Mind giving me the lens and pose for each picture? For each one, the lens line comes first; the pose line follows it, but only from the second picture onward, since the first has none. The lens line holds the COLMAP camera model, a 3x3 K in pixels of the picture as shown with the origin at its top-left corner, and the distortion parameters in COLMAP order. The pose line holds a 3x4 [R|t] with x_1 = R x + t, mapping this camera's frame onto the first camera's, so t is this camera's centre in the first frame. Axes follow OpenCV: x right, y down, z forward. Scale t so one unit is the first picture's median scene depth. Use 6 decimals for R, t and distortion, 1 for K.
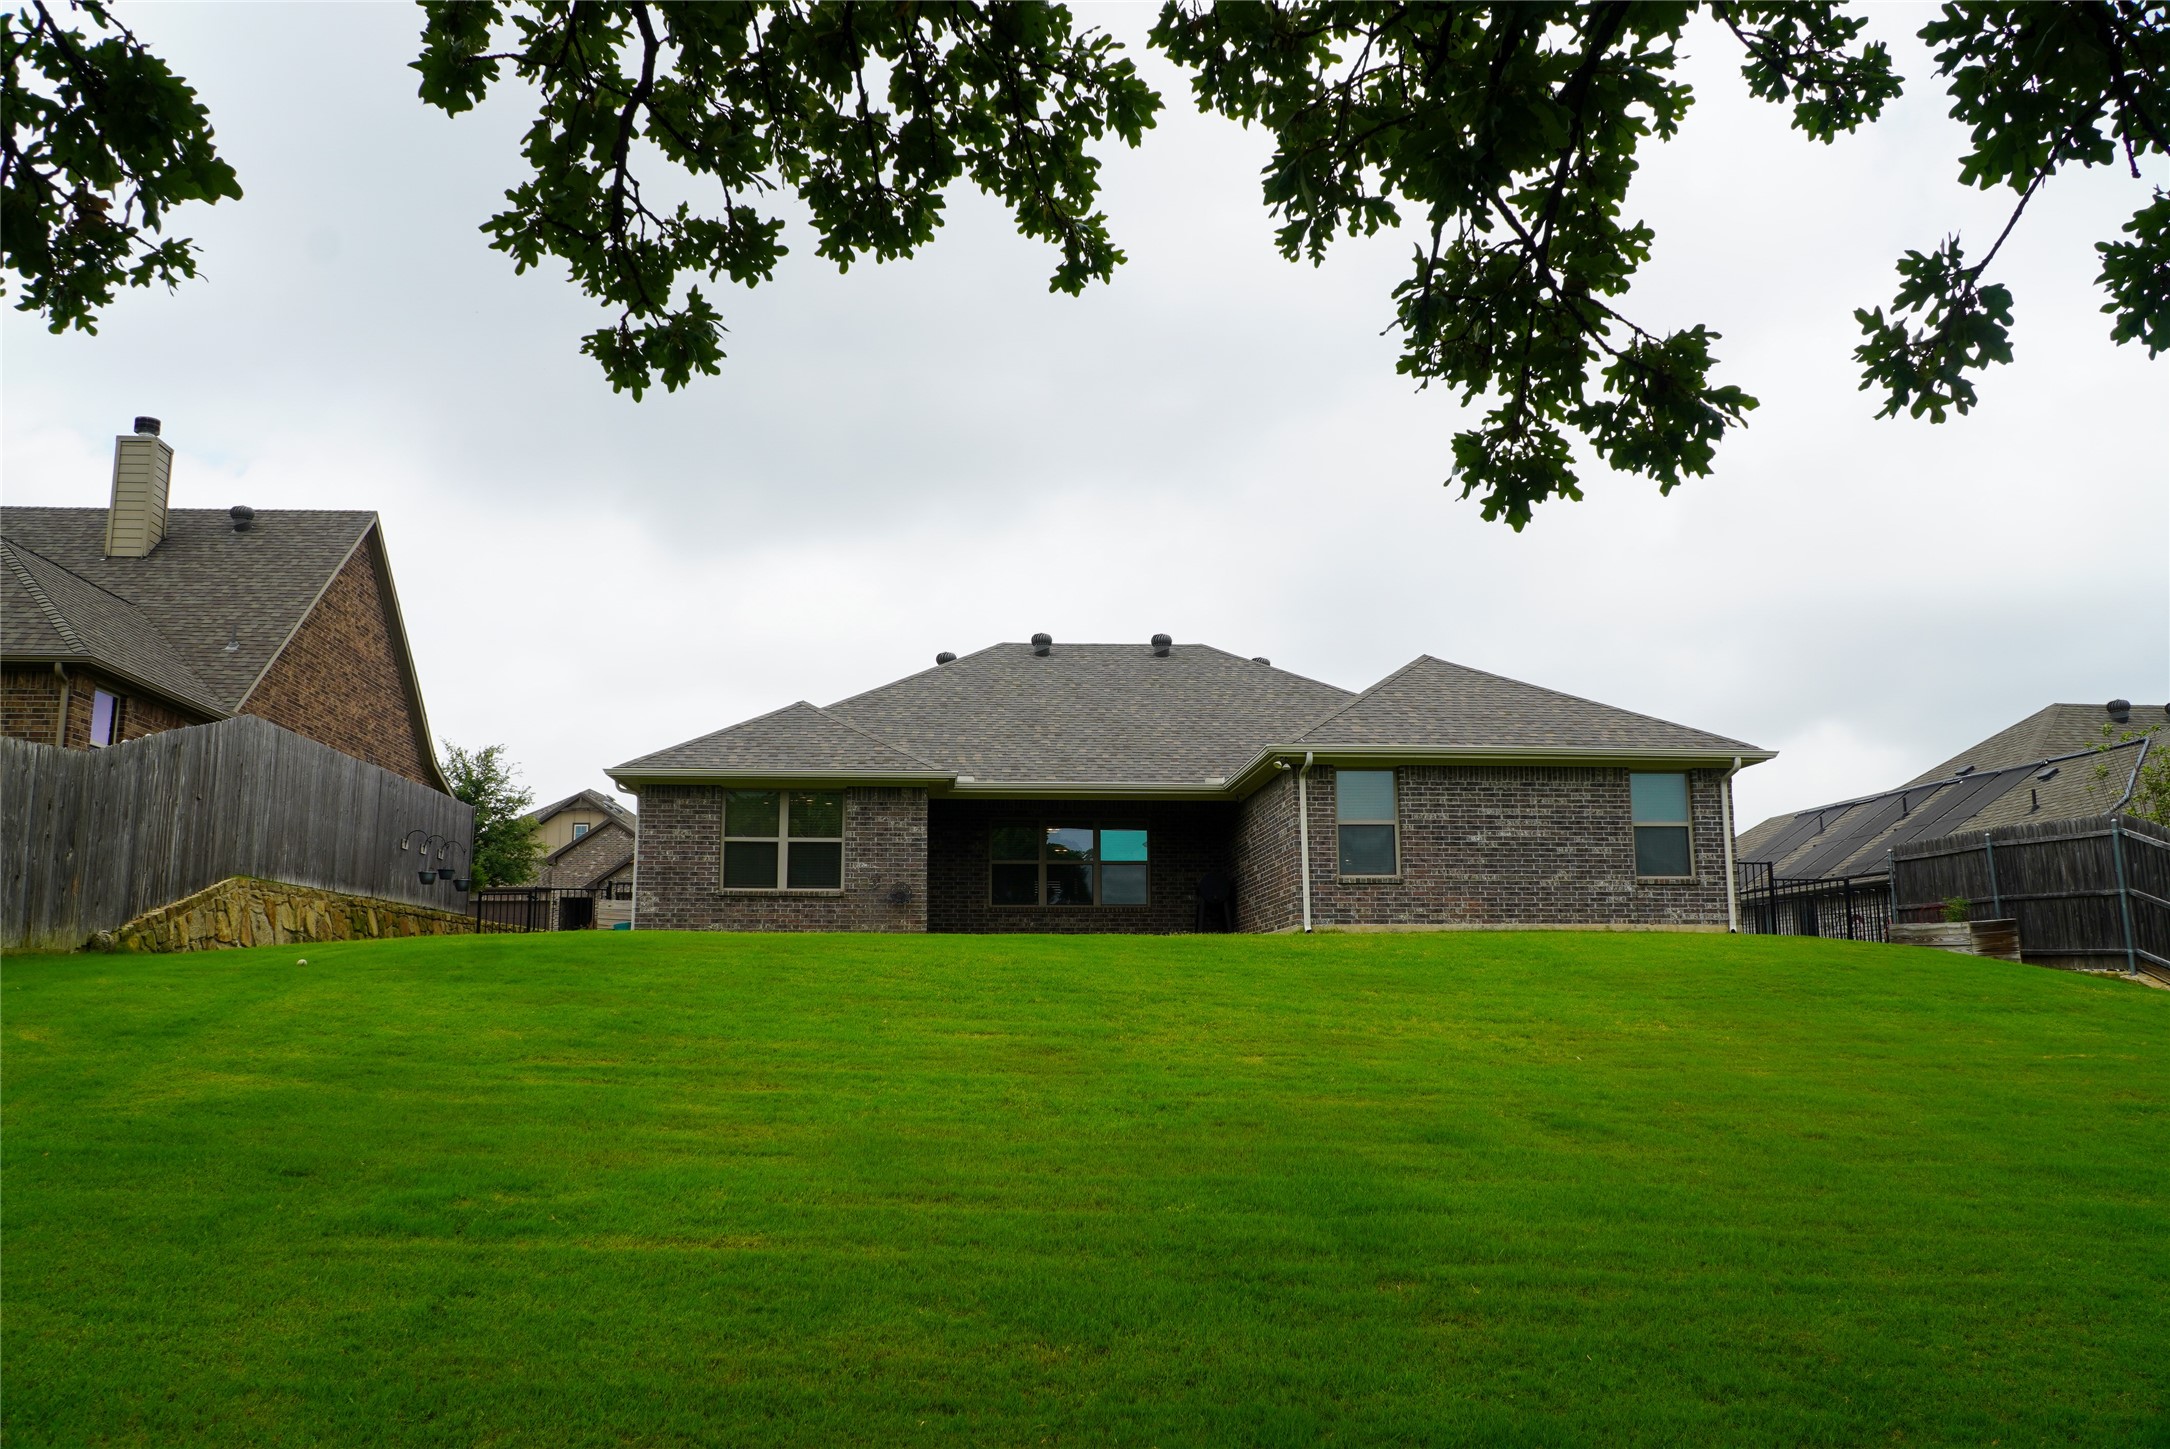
lens RADIAL K [[1714.3, 0, 1078.8], [0, 1714.3, 727.1], [0, 0, 1]] dist [-0.007503, 0.027287]
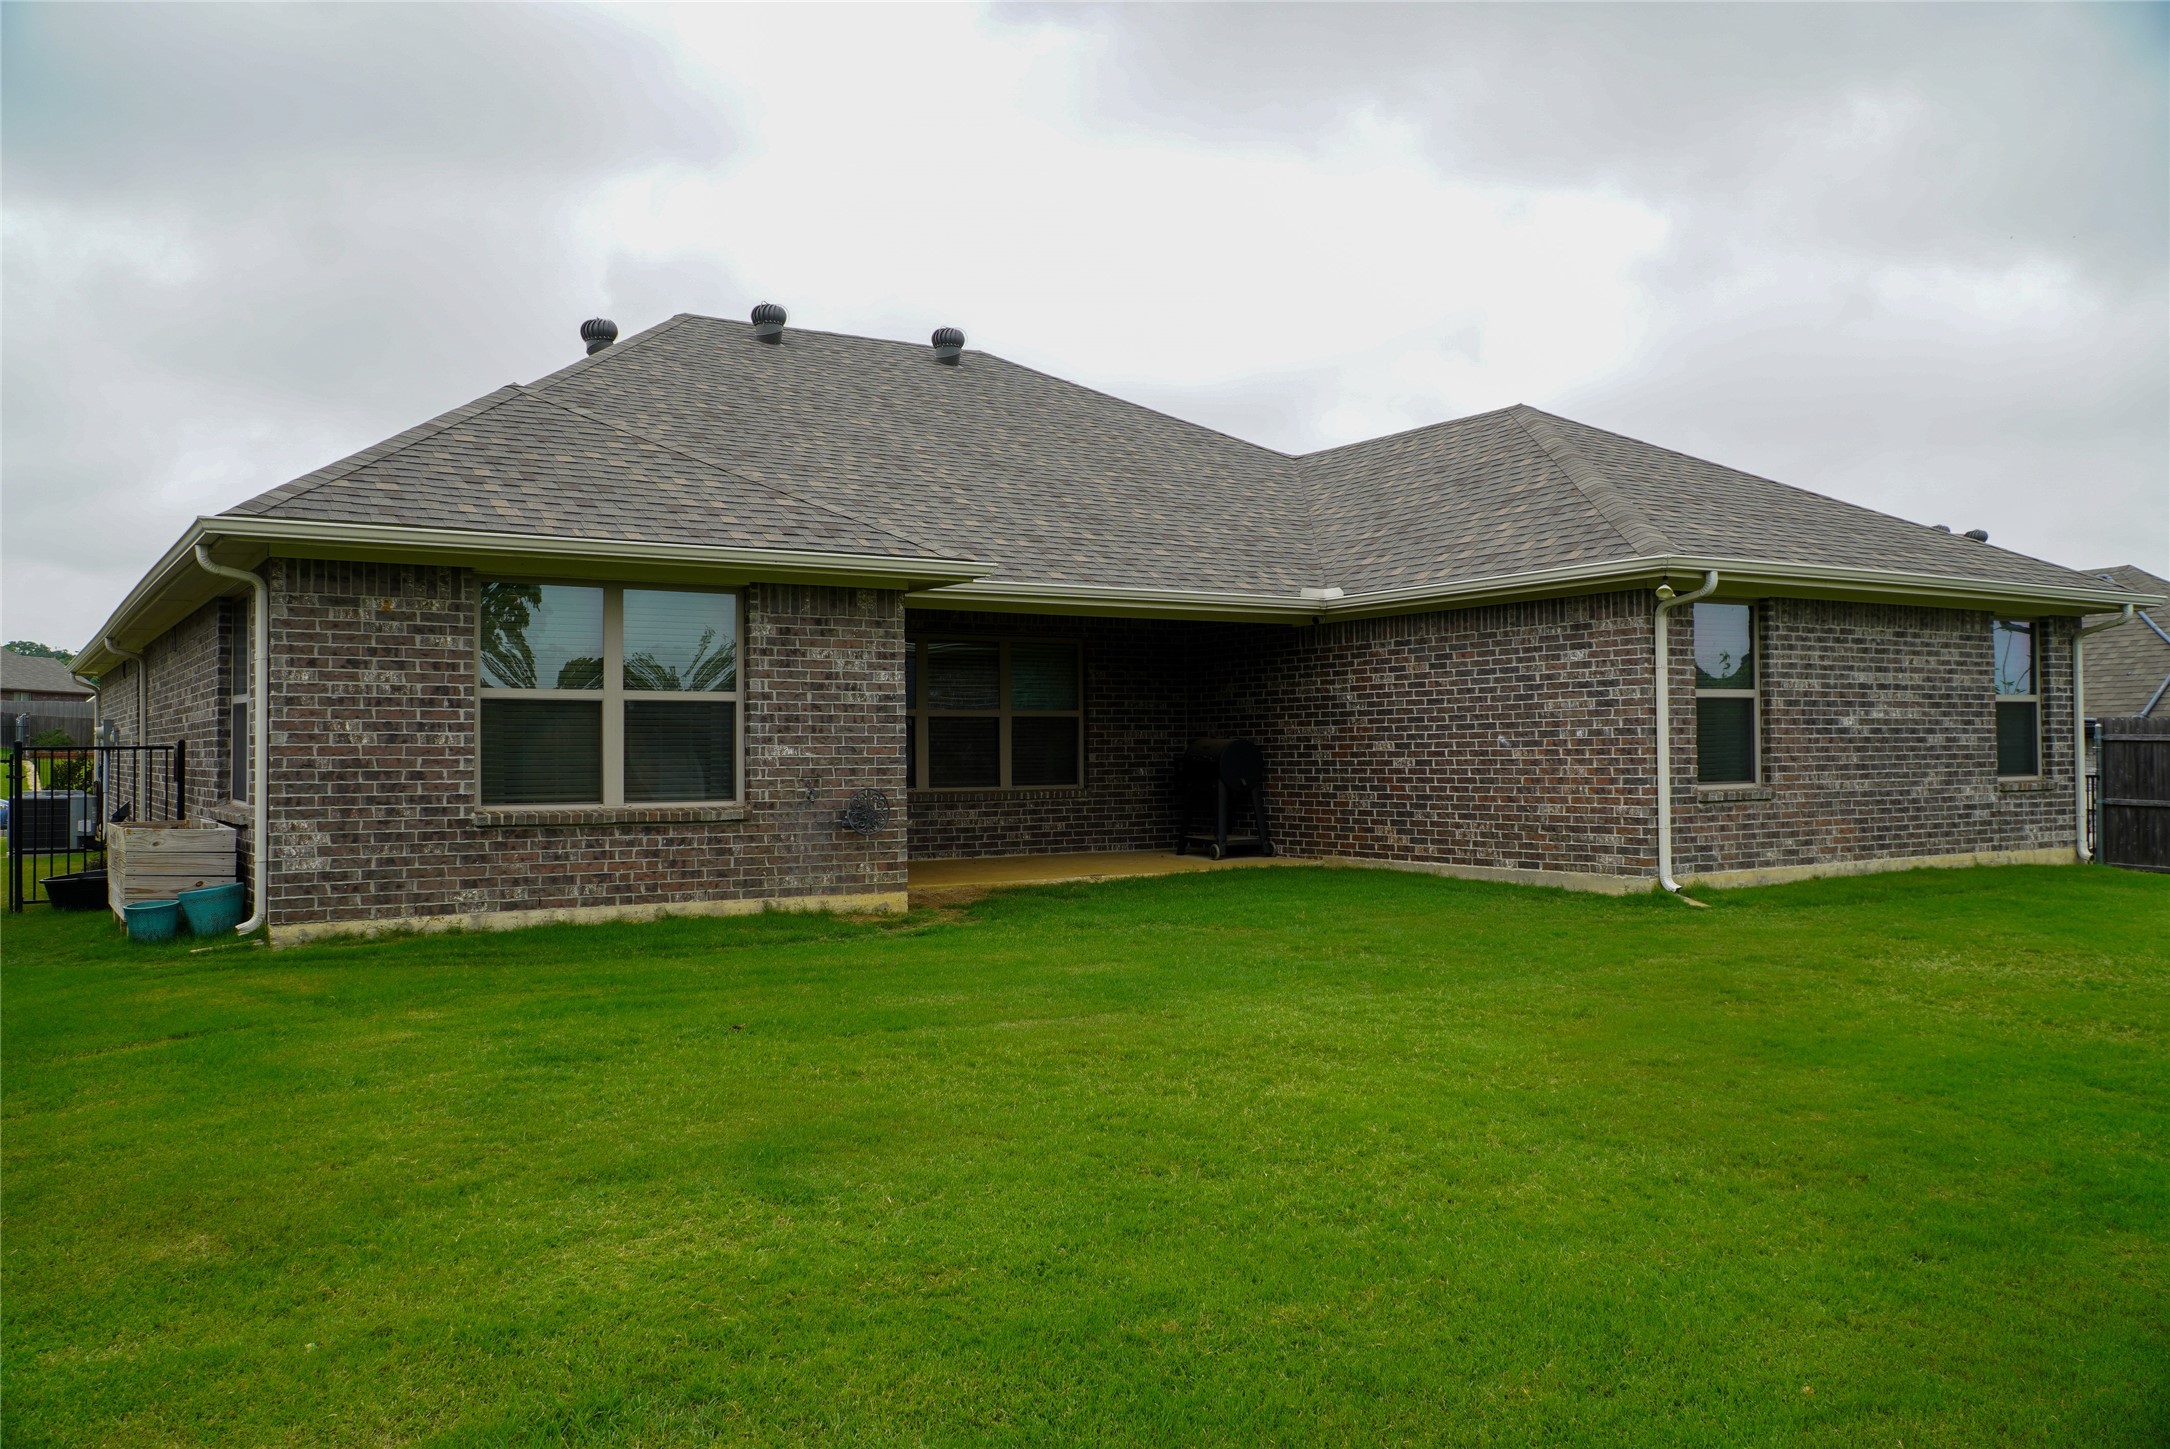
lens RADIAL K [[1714.3, 0, 1070.0], [0, 1714.3, 716.4], [0, 0, 1]] dist [-0.007503, 0.027287]
pose [[0.884968, 0.005587, 0.465619, -0.279128], [-0.072206, 0.989480, 0.125364, 0.006249], [-0.460020, -0.144563, 0.876061, 0.557183]]
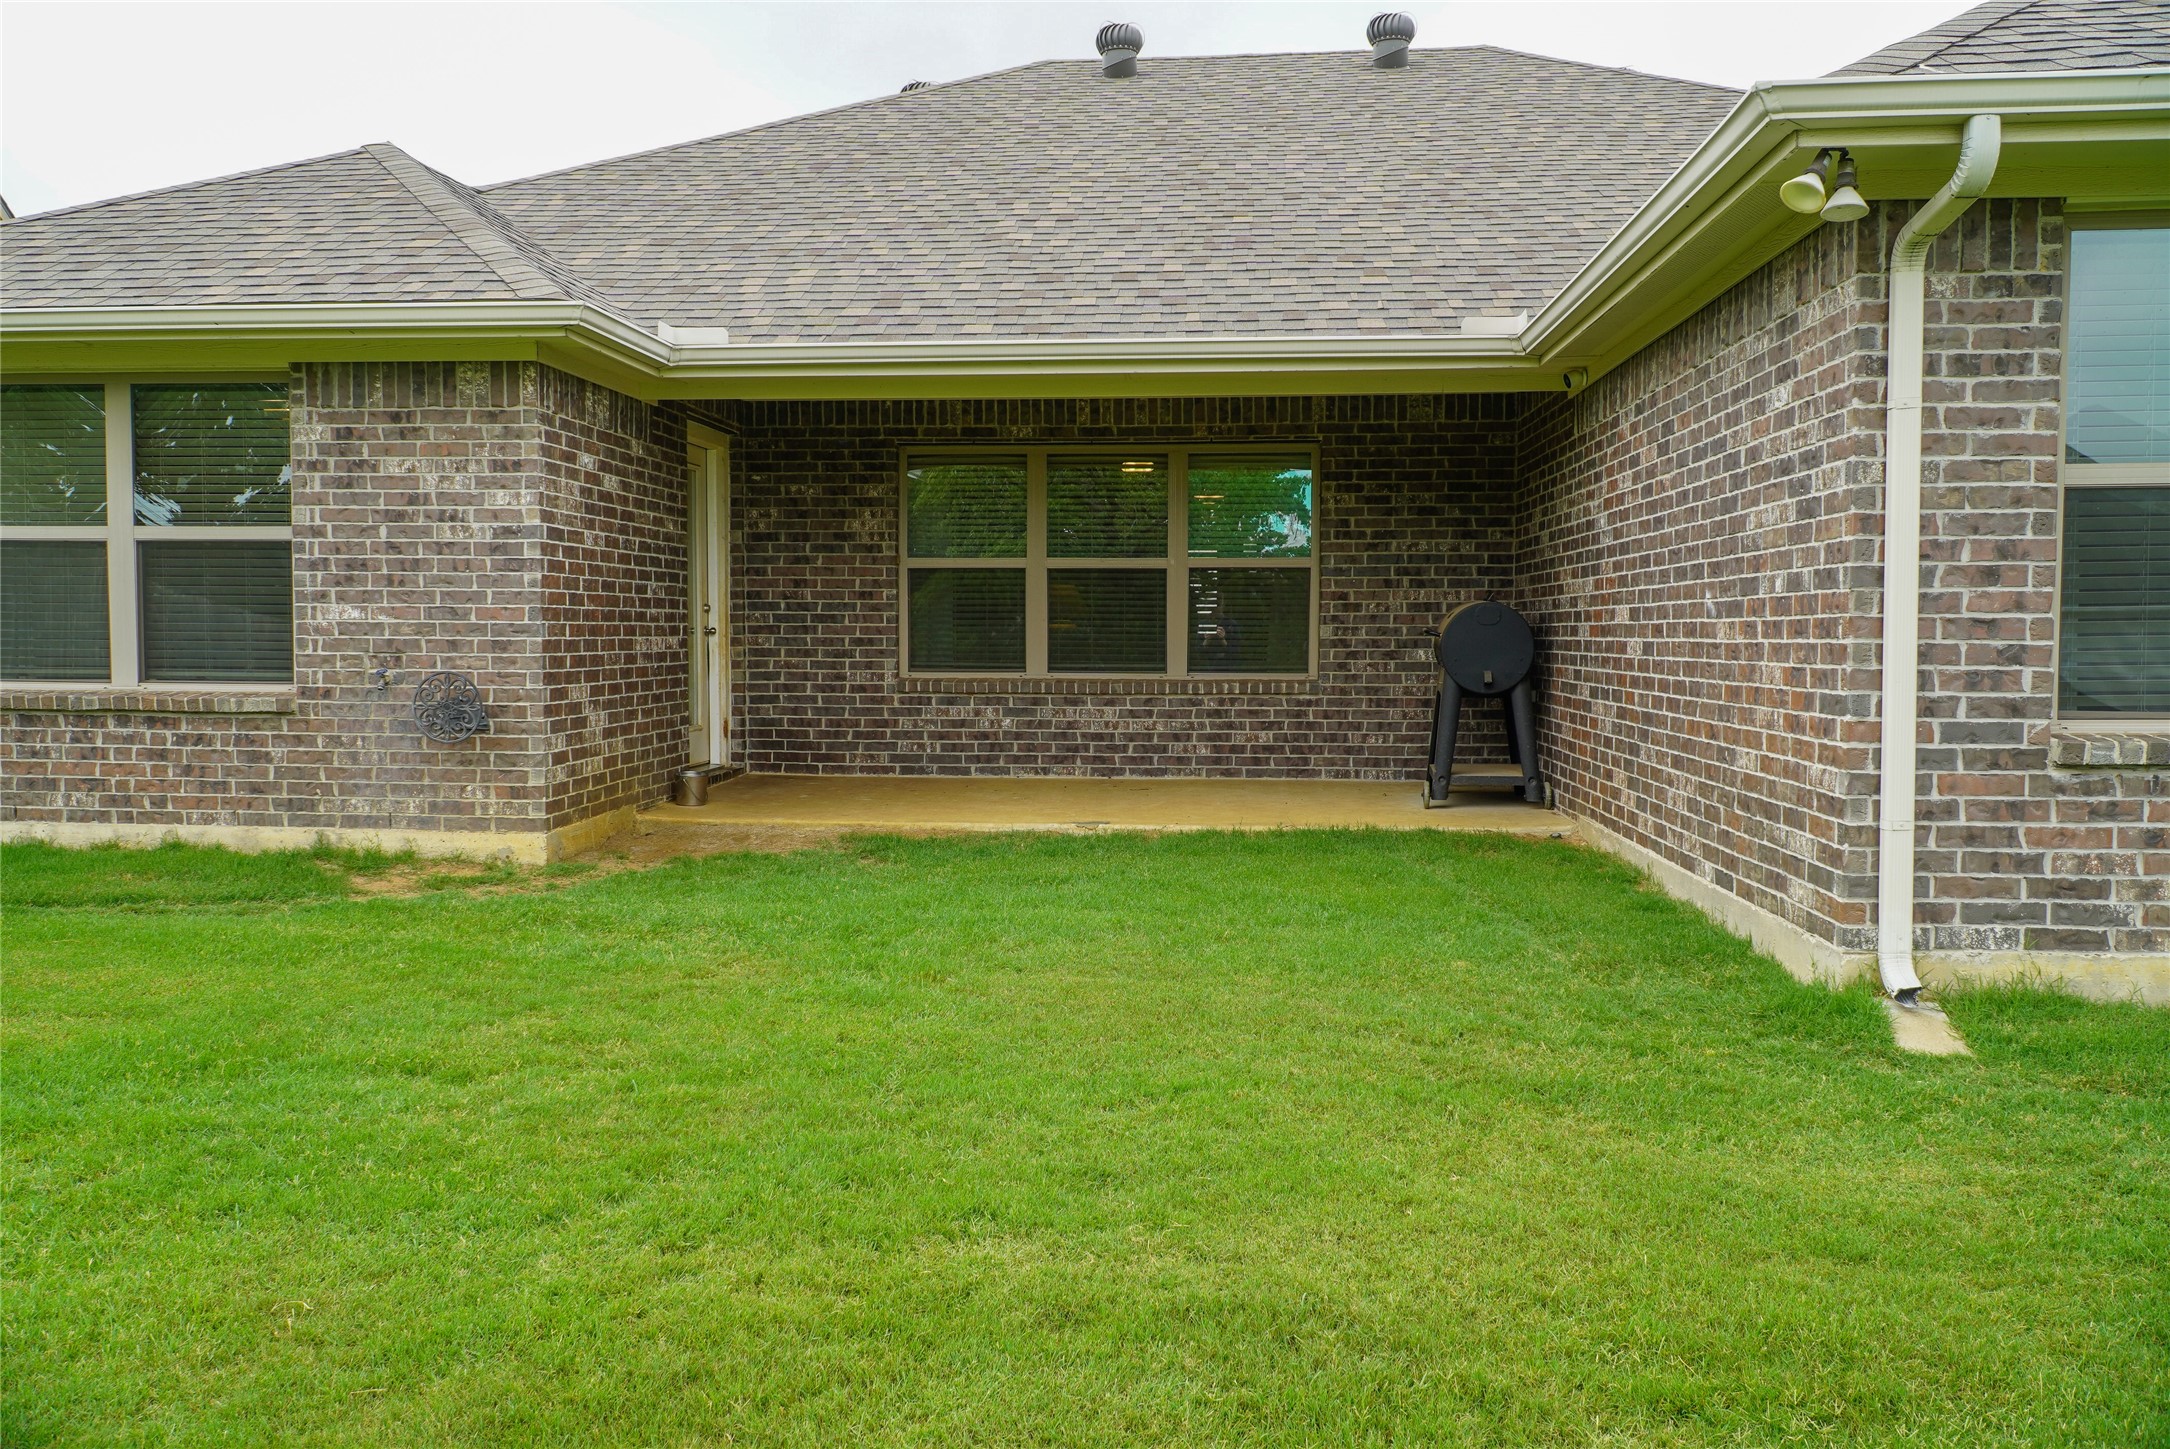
lens RADIAL K [[1714.3, 0, 1081.4], [0, 1714.3, 710.7], [0, 0, 1]] dist [-0.007503, 0.027287]
pose [[0.986154, 0.014143, -0.165225, 0.061826], [0.021607, 0.976904, 0.212584, 0.033847], [0.164416, -0.213210, 0.963073, 0.719144]]
